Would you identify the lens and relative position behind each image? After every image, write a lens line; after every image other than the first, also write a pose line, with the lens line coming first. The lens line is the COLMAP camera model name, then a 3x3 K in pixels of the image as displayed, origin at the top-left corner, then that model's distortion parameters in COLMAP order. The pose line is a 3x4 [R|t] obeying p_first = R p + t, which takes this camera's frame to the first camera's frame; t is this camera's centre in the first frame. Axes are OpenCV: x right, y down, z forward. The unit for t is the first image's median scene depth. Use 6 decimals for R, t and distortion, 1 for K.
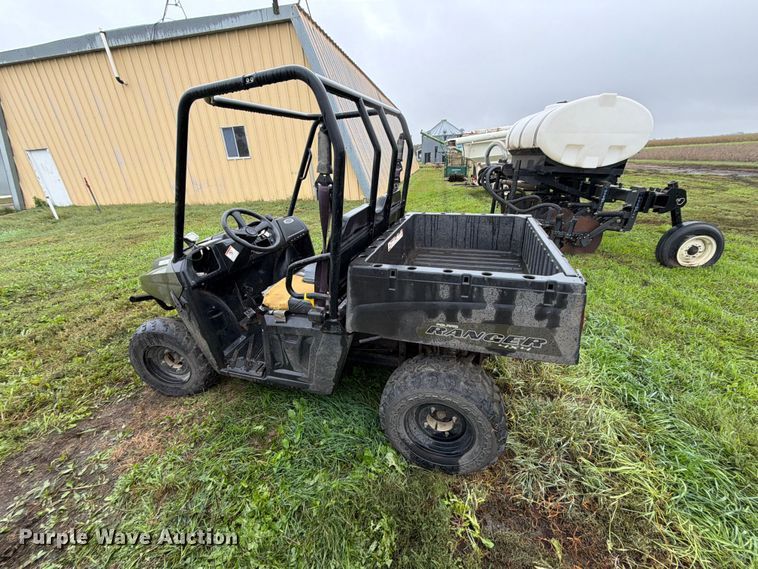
lens RADIAL K [[297.5, 0, 377.6], [0, 297.5, 285.4], [0, 0, 1]] dist [-0.000380, -0.000027]
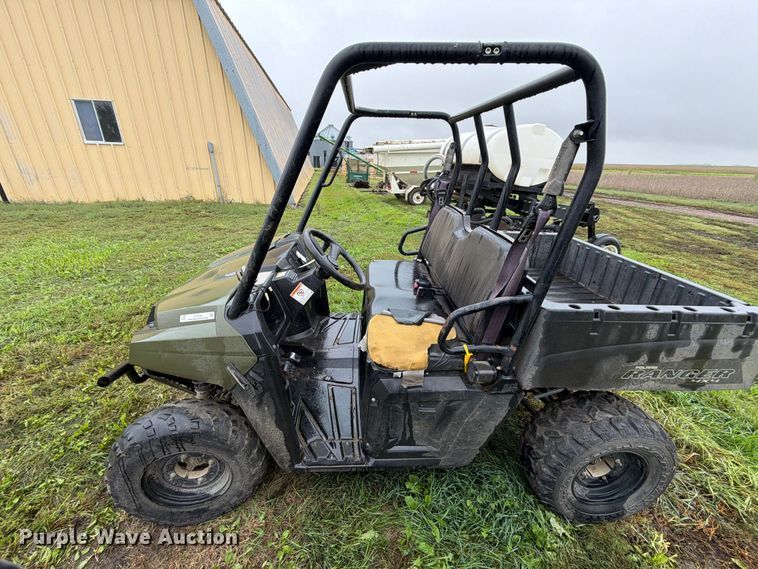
lens RADIAL K [[297.5, 0, 375.8], [0, 297.5, 284.6], [0, 0, 1]] dist [-0.000380, -0.000027]
pose [[0.934605, -0.061194, 0.350382, -0.636950], [0.065691, 0.997840, -0.000951, -0.129350], [-0.349567, 0.023906, 0.936606, 0.331159]]
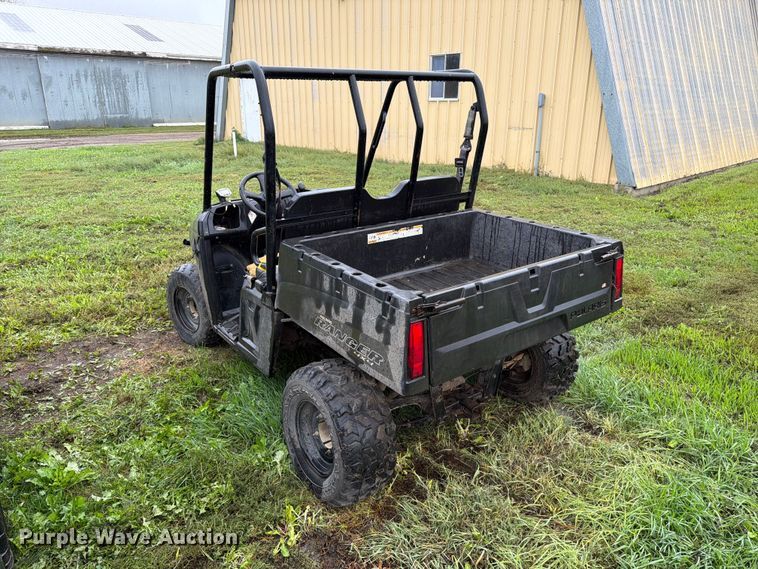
lens RADIAL K [[533.9, 0, 383.2], [0, 533.9, 283.9], [0, 0, 1]] dist [0.056192, -0.070777]
pose [[0.812185, 0.240735, -0.531415, 0.964172], [-0.274260, 0.961515, 0.016409, -0.040764], [0.514914, 0.132419, 0.846953, -0.283085]]
